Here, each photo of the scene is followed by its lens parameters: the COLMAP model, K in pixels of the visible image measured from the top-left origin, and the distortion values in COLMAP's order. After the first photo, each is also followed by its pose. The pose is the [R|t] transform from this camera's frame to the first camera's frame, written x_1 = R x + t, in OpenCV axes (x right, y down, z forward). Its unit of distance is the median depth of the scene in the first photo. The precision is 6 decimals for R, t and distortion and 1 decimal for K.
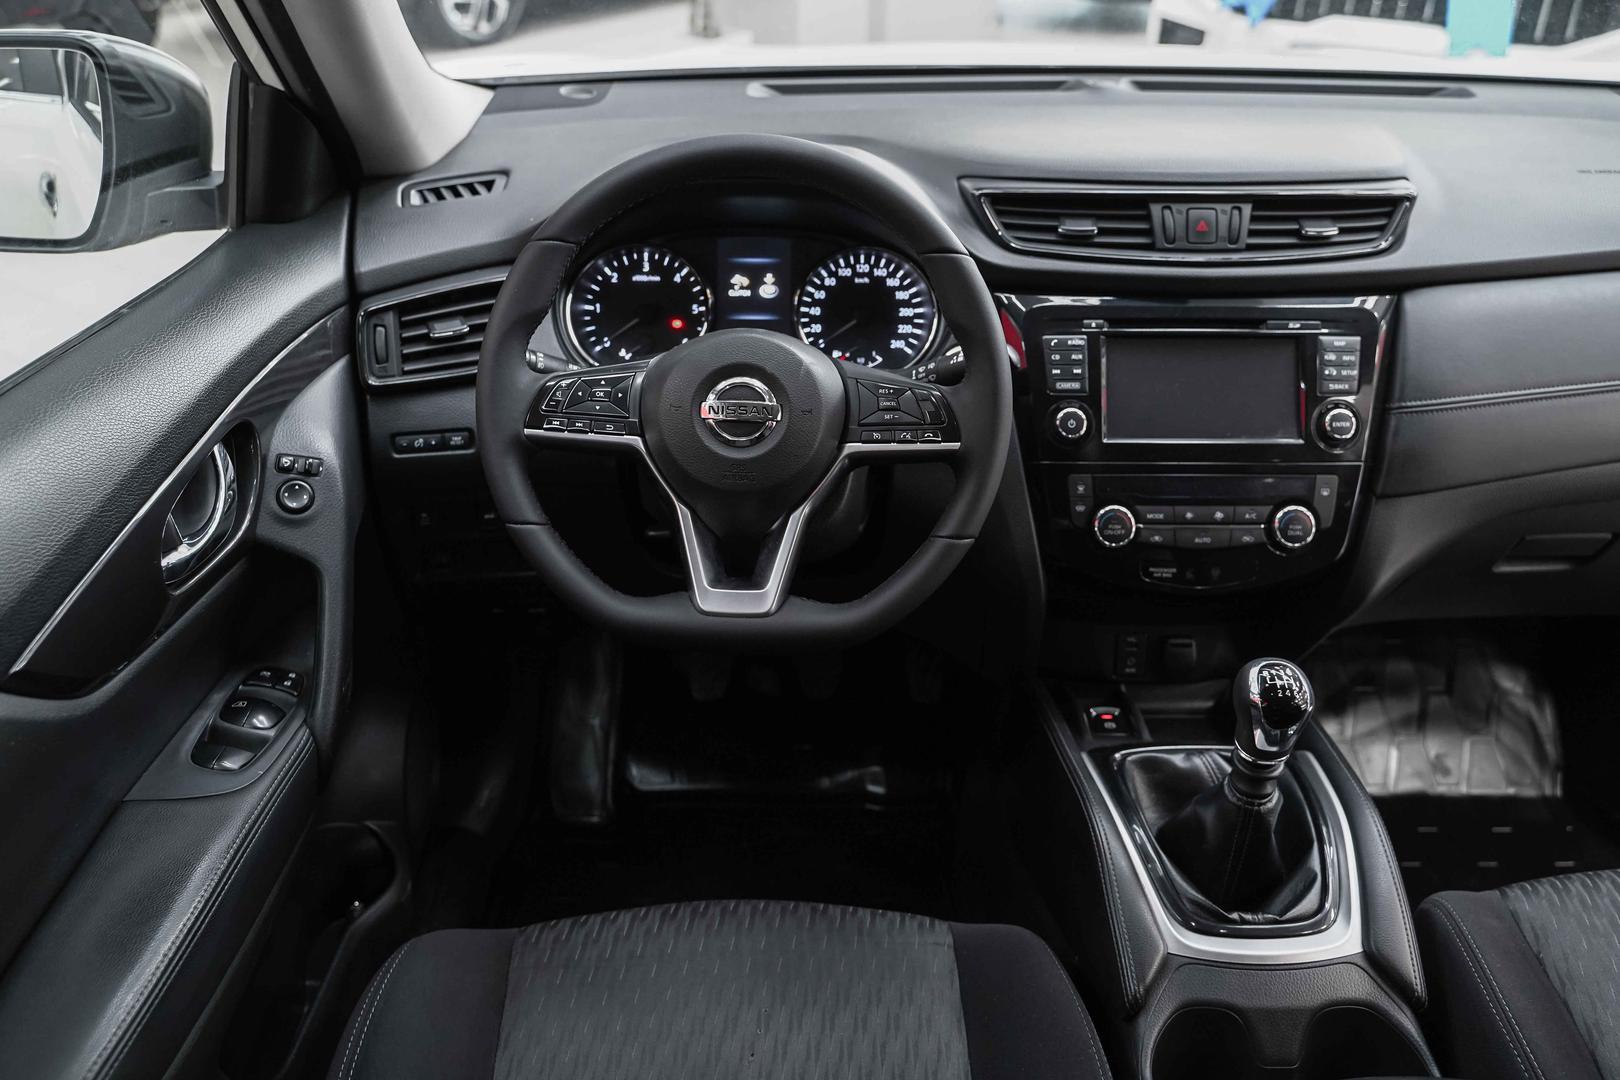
lens RADIAL K [[1322.8, 0, 804.8], [0, 1322.8, 522.7], [0, 0, 1]] dist [-0.013021, 0.005561]
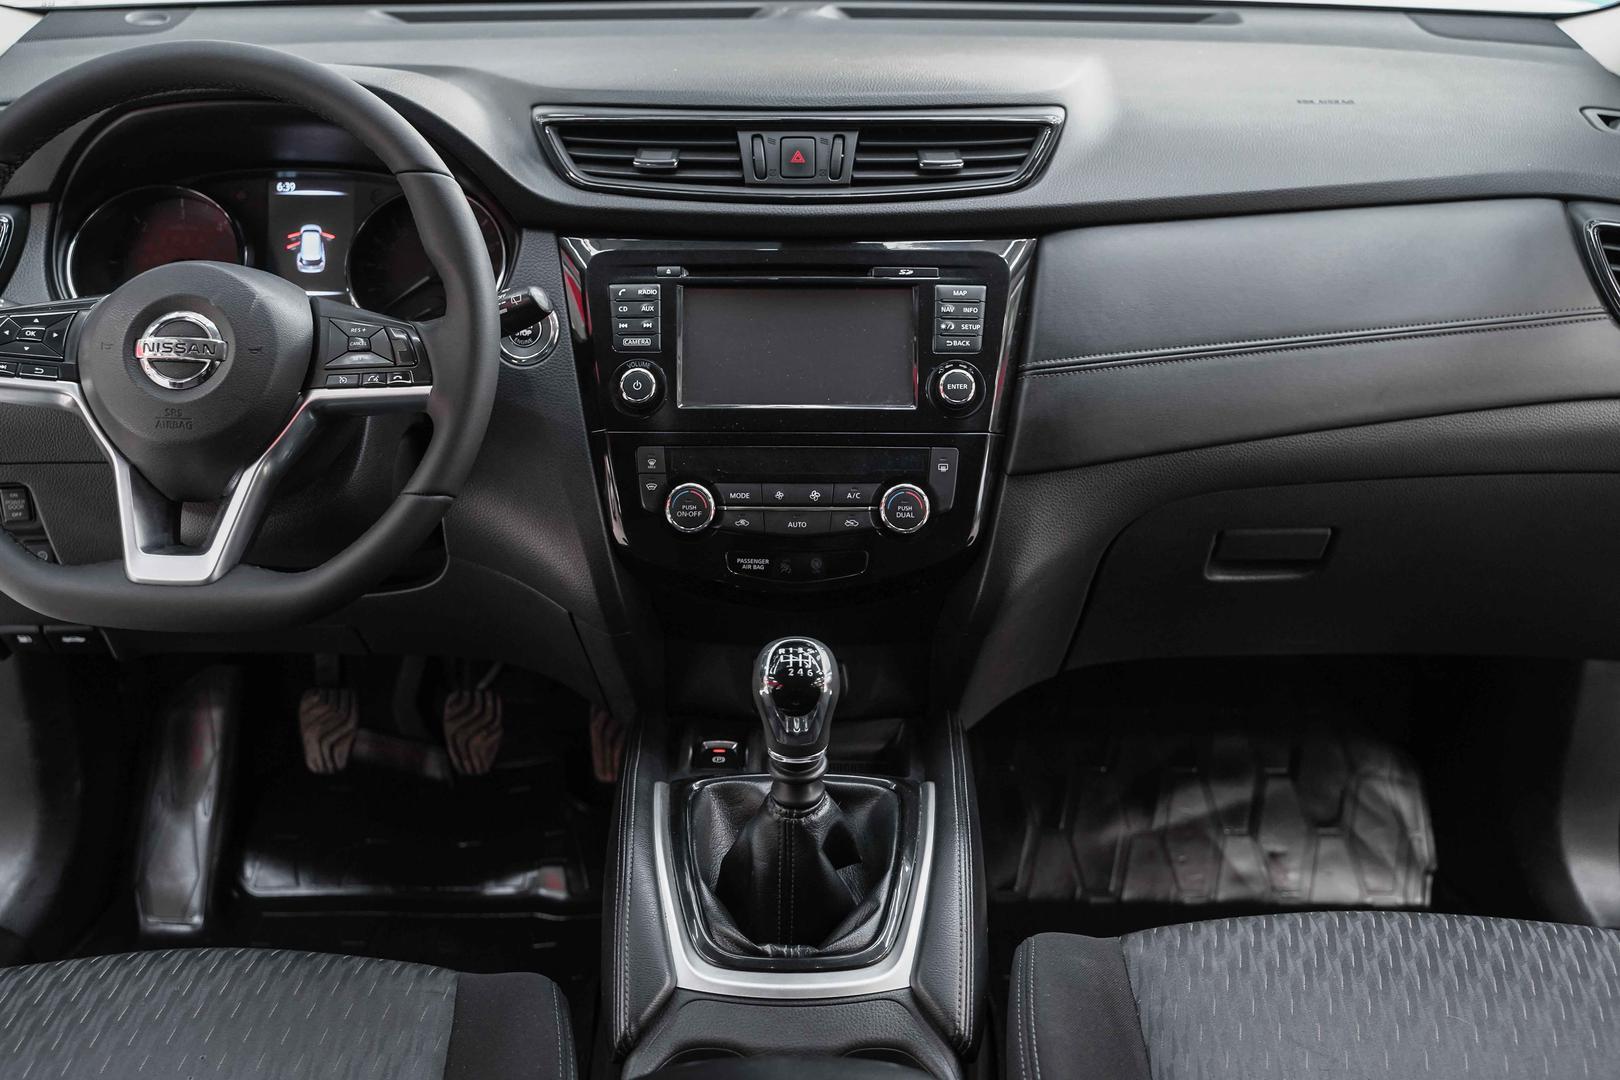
lens RADIAL K [[1868.7, 0, 801.4], [0, 1868.7, 535.4], [0, 0, 1]] dist [0.018581, 0.003213]
pose [[0.999937, 0.001217, -0.011182, 0.316880], [-0.002097, 0.996865, -0.079094, 0.114036], [0.011050, 0.079113, 0.996804, -0.183685]]
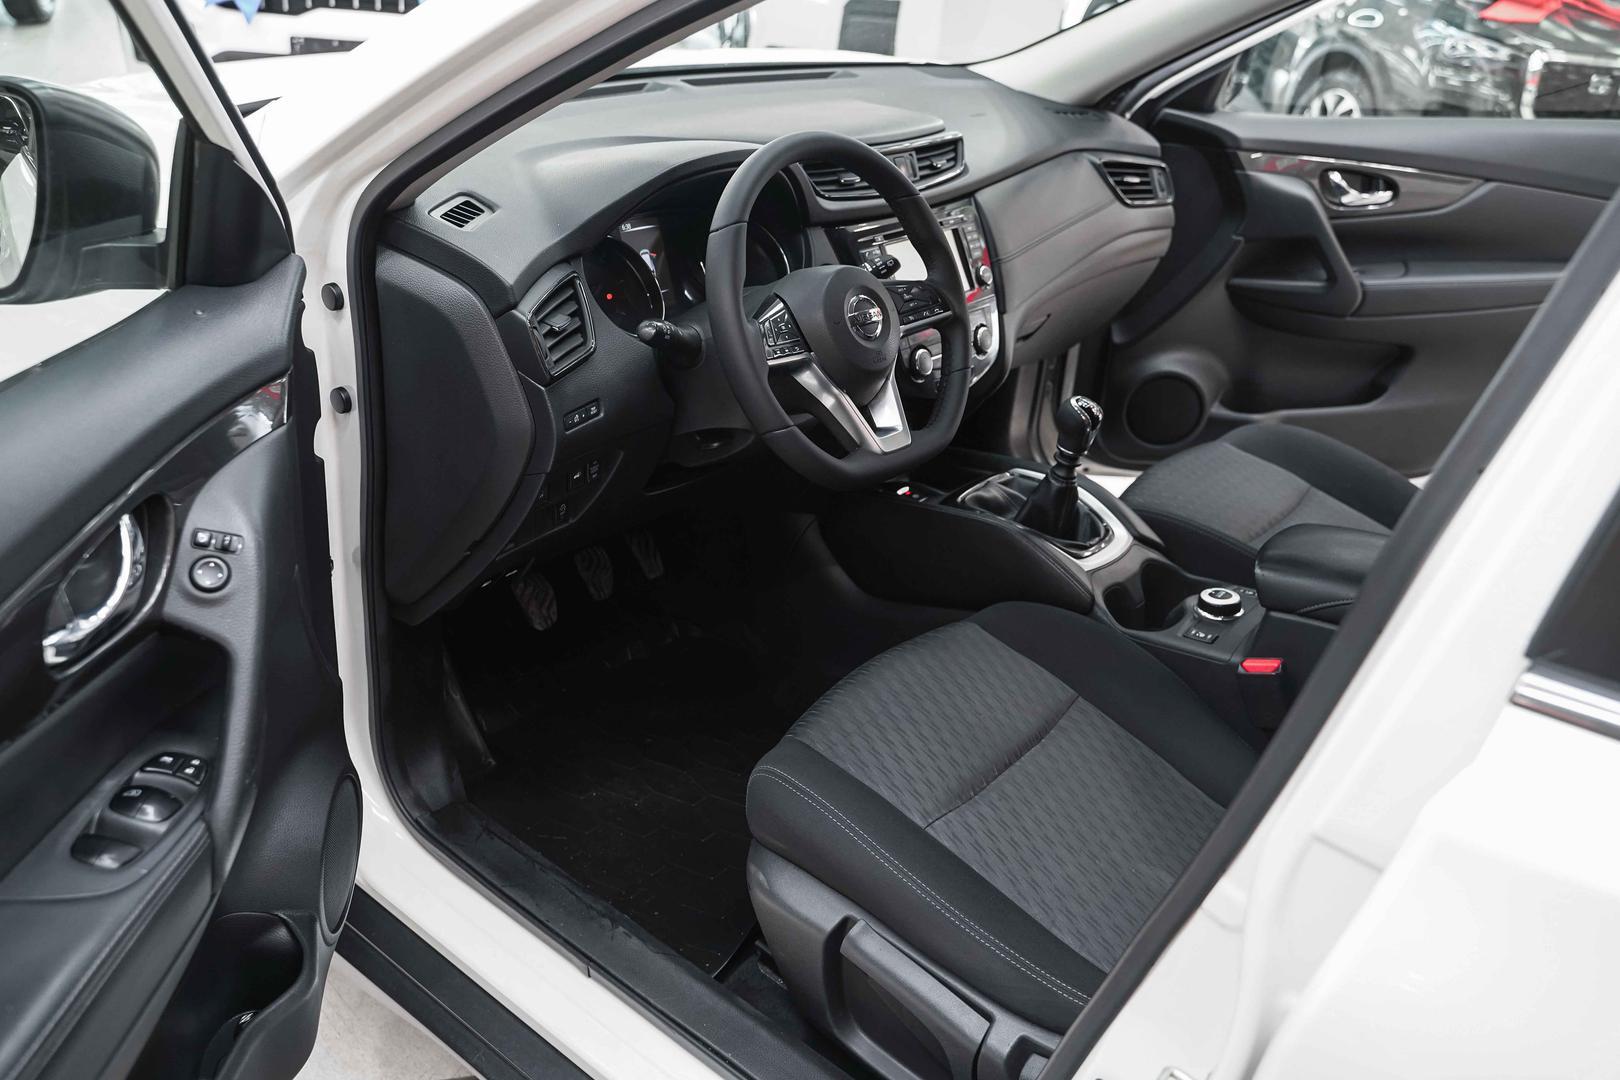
lens RADIAL K [[1322.8, 0, 804.8], [0, 1322.8, 522.7], [0, 0, 1]] dist [-0.013021, 0.005561]
pose [[0.634952, -0.300211, 0.711835, -1.028730], [0.290219, 0.946612, 0.140353, -0.078926], [-0.715967, 0.117470, 0.688180, 0.044827]]
